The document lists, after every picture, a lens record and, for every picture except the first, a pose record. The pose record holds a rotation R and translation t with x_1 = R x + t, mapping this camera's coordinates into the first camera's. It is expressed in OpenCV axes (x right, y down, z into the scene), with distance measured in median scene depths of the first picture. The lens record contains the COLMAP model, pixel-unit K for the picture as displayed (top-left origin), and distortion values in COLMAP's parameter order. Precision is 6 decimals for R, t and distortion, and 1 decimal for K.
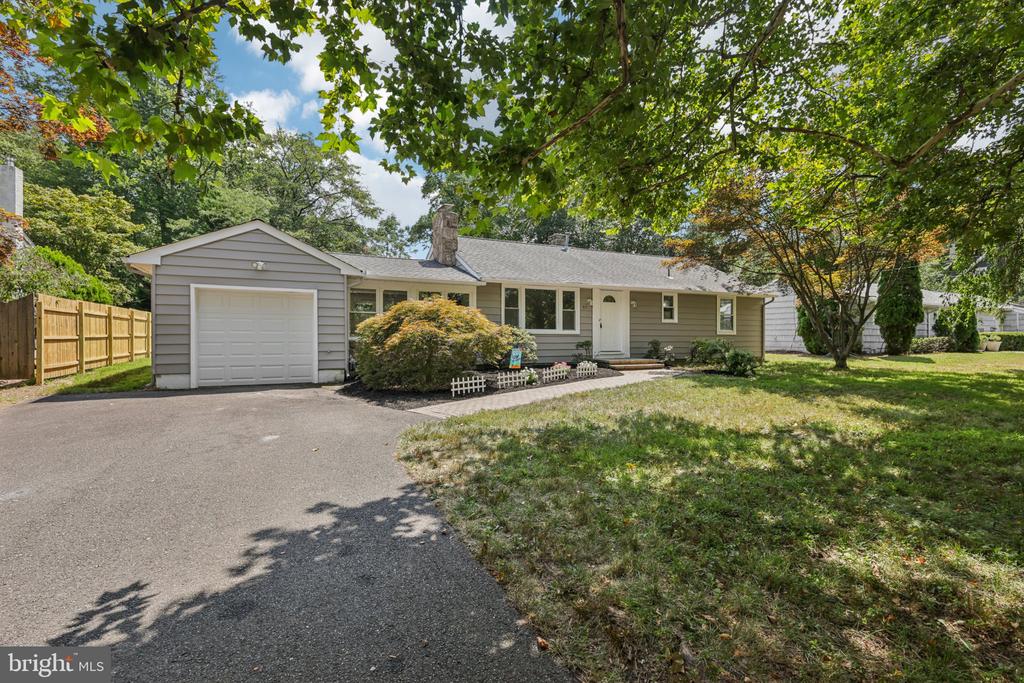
lens RADIAL K [[474.4, 0, 511.7], [0, 474.4, 340.2], [0, 0, 1]] dist [-0.000803, 0.000003]
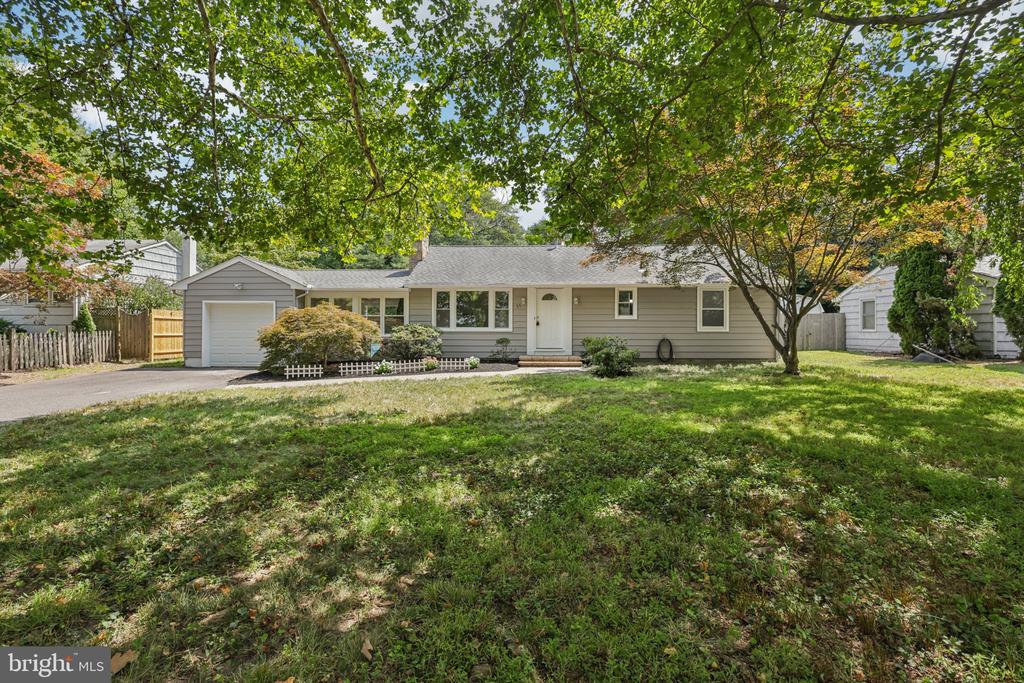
lens RADIAL K [[474.4, 0, 511.6], [0, 474.4, 338.1], [0, 0, 1]] dist [-0.000803, 0.000003]
pose [[0.878495, 0.004908, -0.477727, 0.657820], [-0.003838, 0.999987, 0.003216, -0.002190], [0.477737, -0.000992, 0.878503, 0.073310]]
